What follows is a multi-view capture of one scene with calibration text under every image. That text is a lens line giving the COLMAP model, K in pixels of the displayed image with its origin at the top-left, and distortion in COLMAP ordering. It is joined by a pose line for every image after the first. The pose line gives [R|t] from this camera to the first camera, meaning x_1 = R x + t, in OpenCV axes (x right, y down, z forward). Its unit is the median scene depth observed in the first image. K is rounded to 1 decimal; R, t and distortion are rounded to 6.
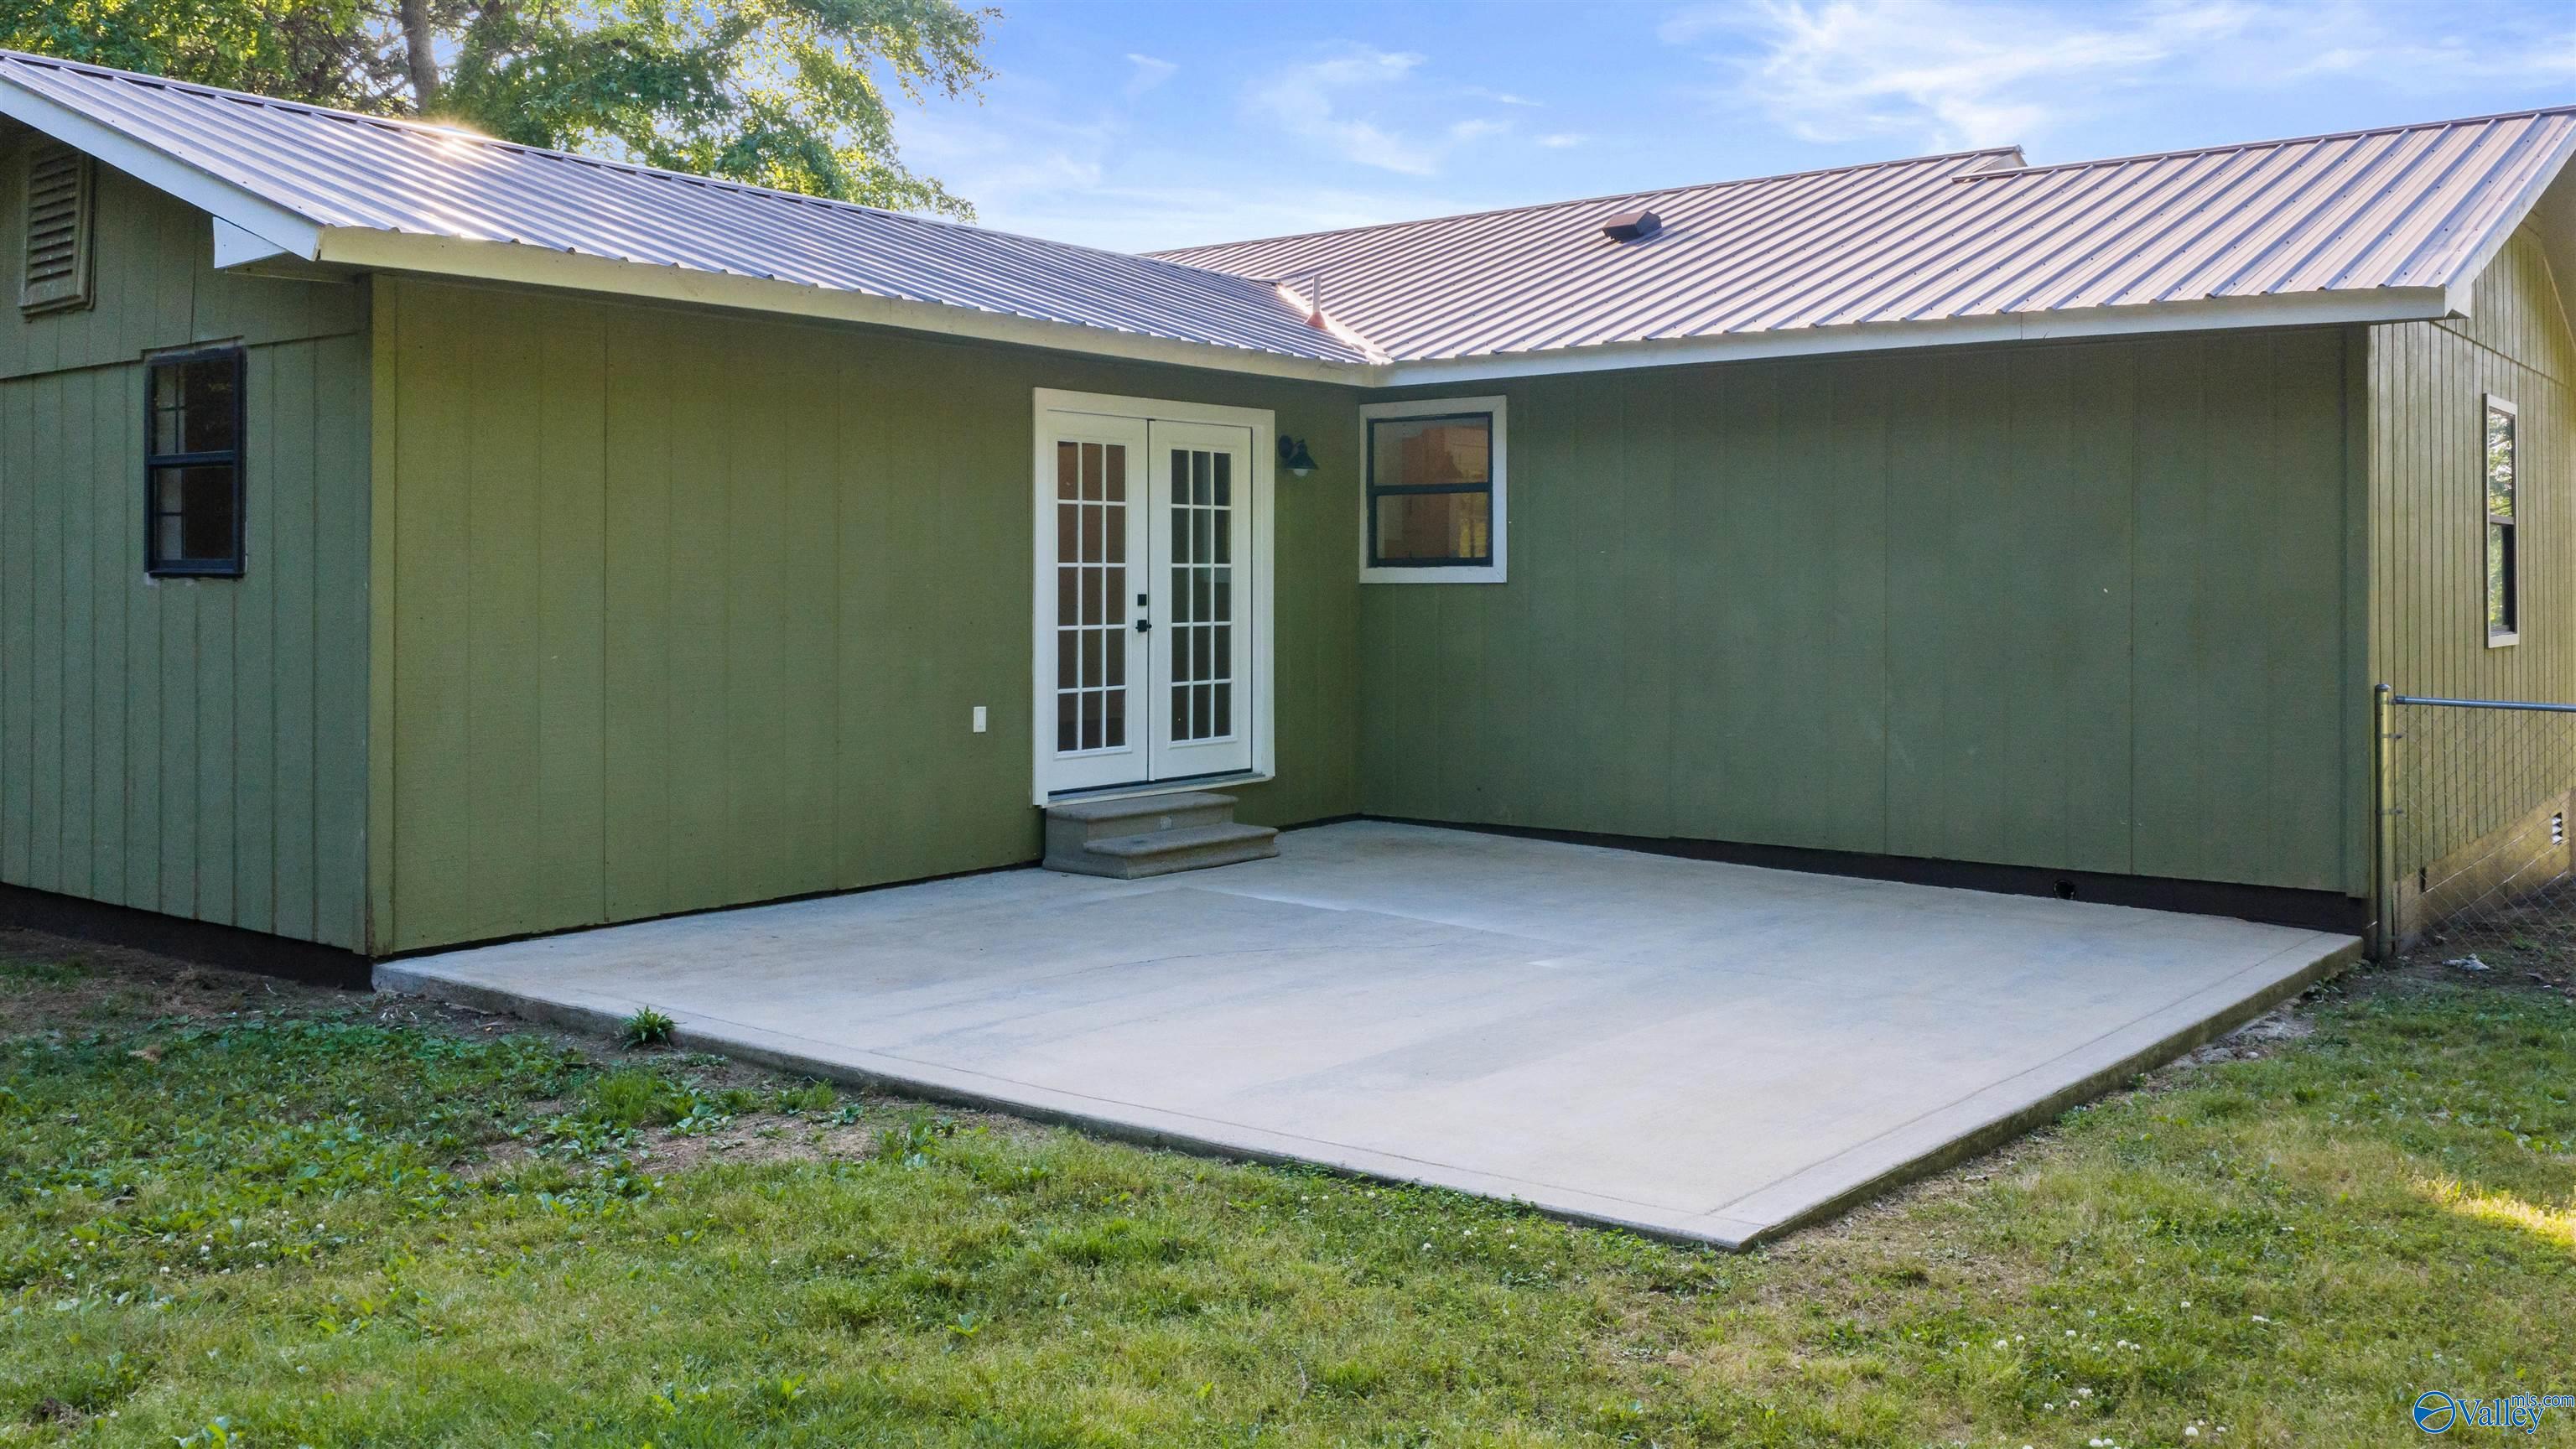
lens RADIAL K [[2267.8, 0, 1322.2], [0, 2267.8, 570.0], [0, 0, 1]] dist [-0.020072, -0.004943]
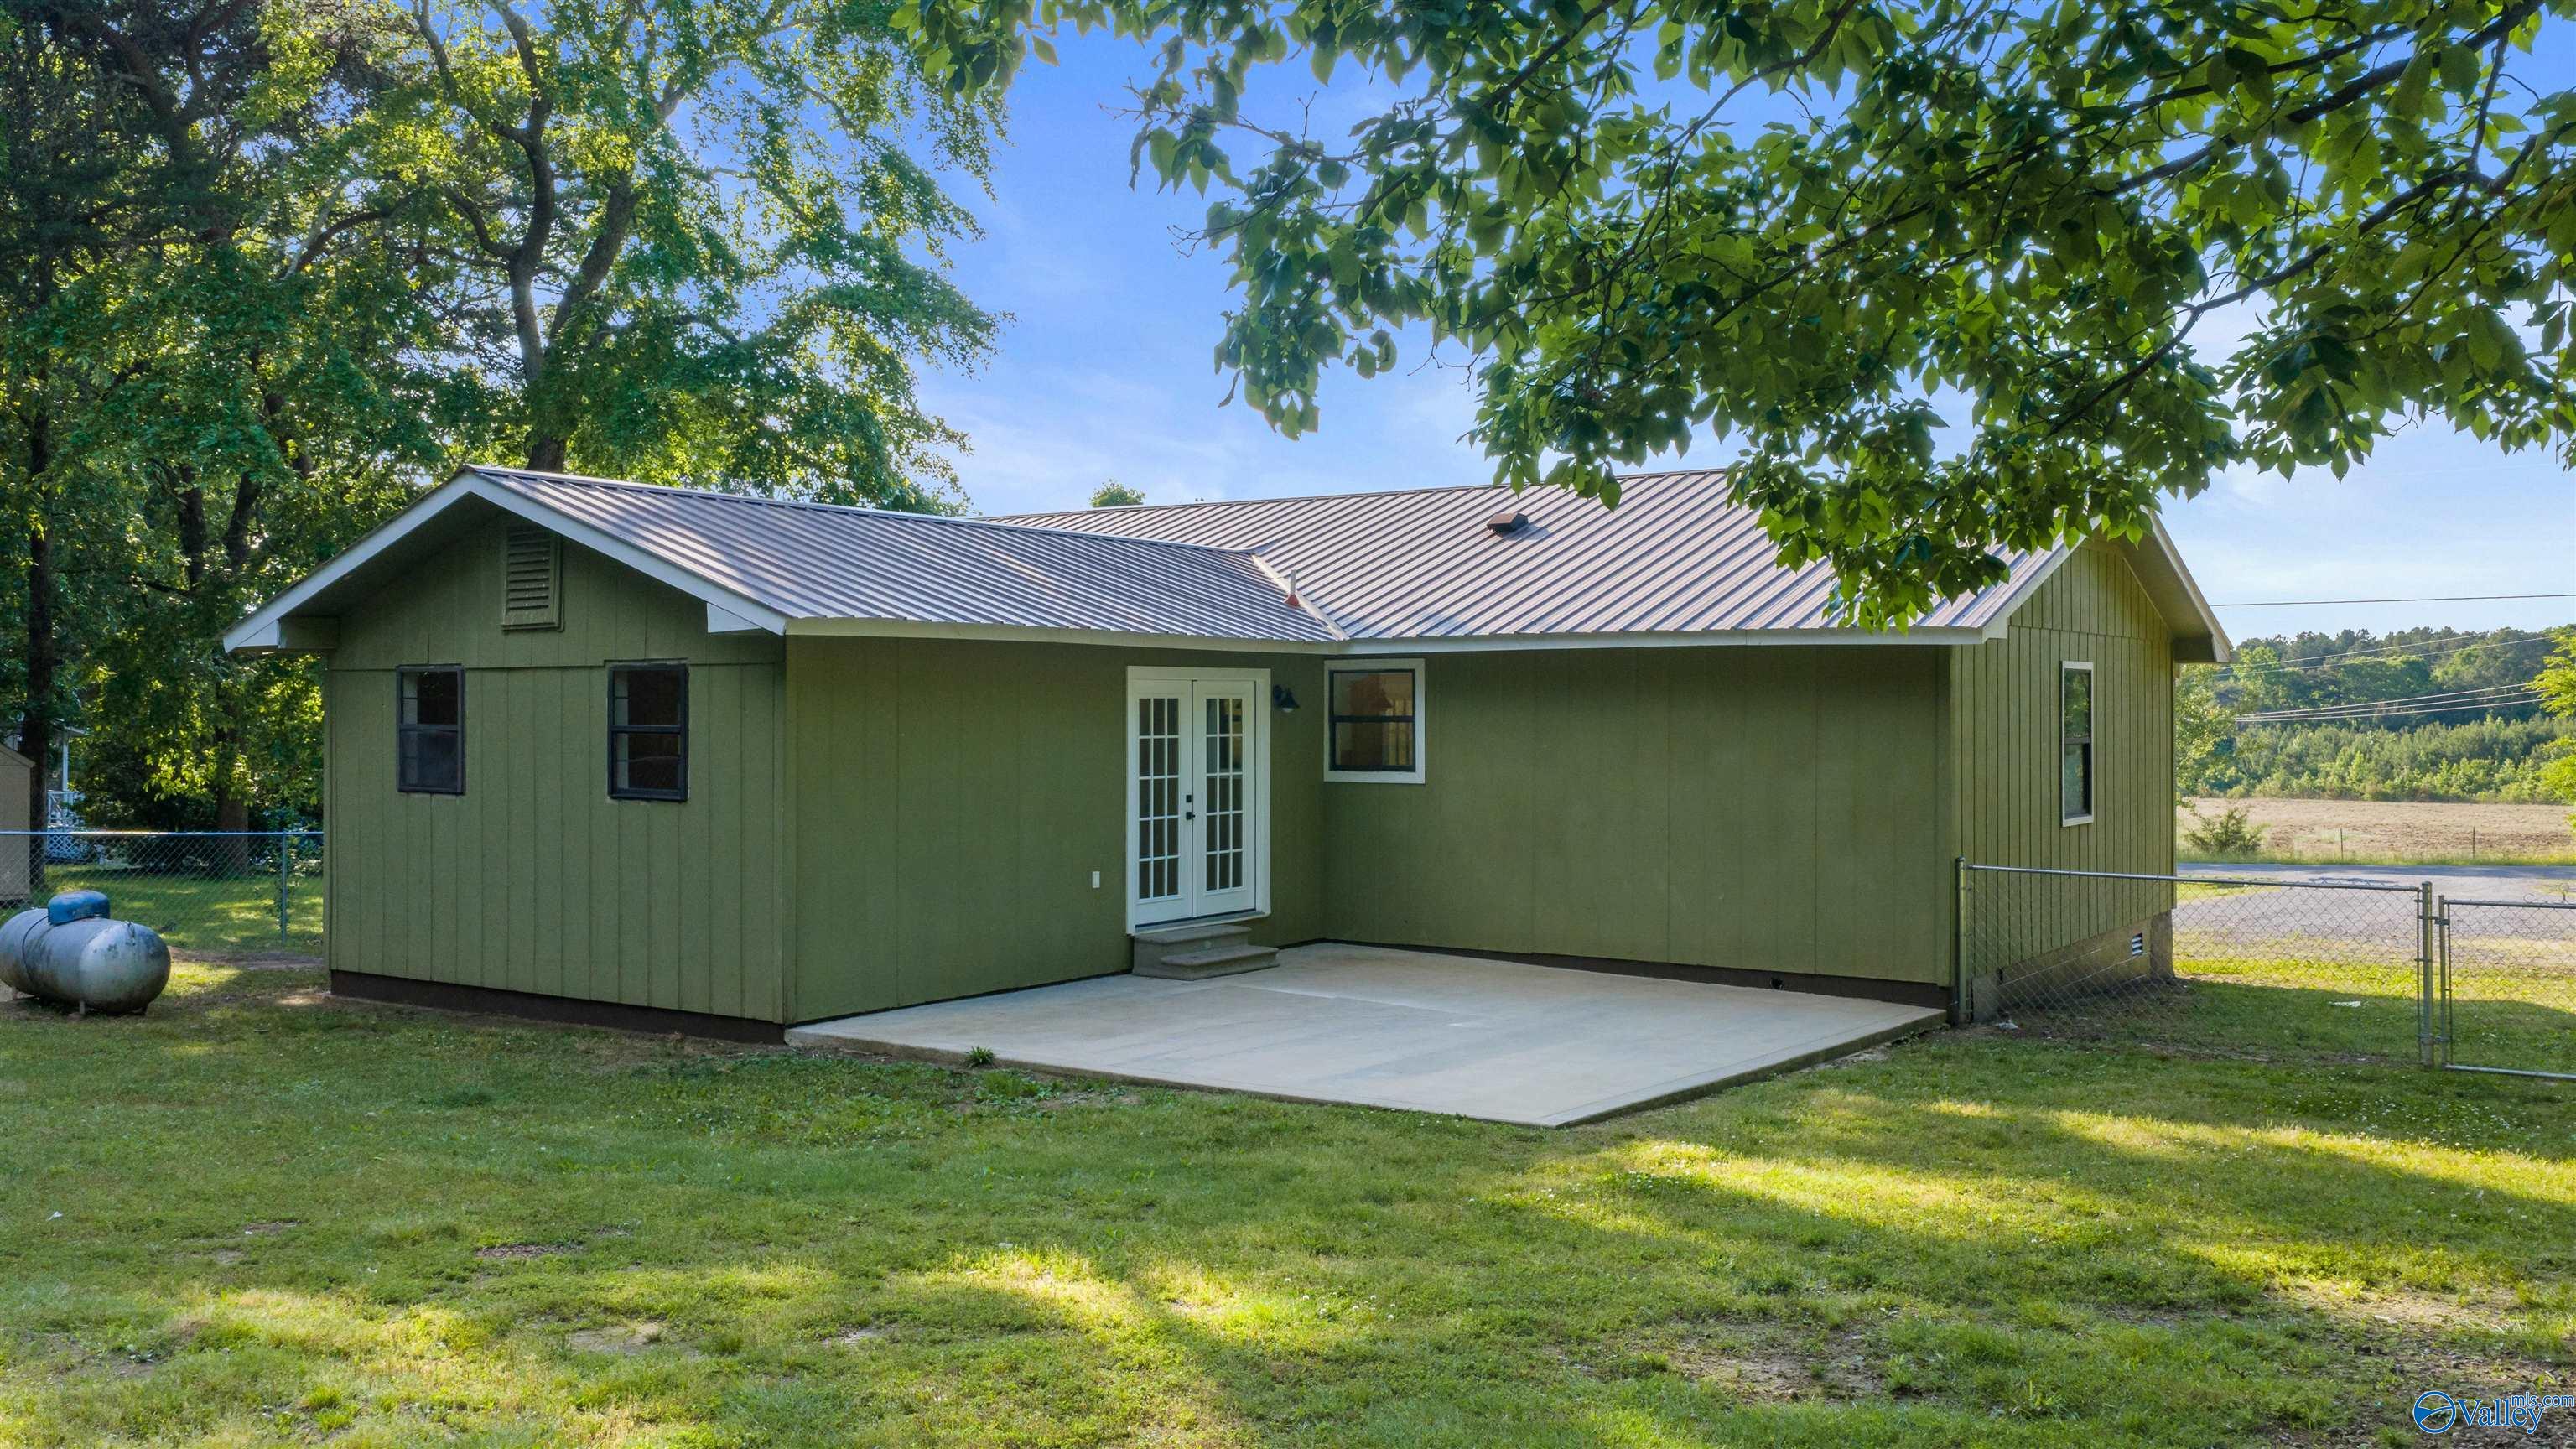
lens RADIAL K [[2287.1, 0, 1284.7], [0, 2287.1, 679.4], [0, 0, 1]] dist [0.000333, -0.008153]
pose [[0.999236, -0.001201, 0.039060, -0.075749], [0.001412, 0.999985, -0.005379, -0.059360], [-0.039053, 0.005430, 0.999222, -0.546995]]
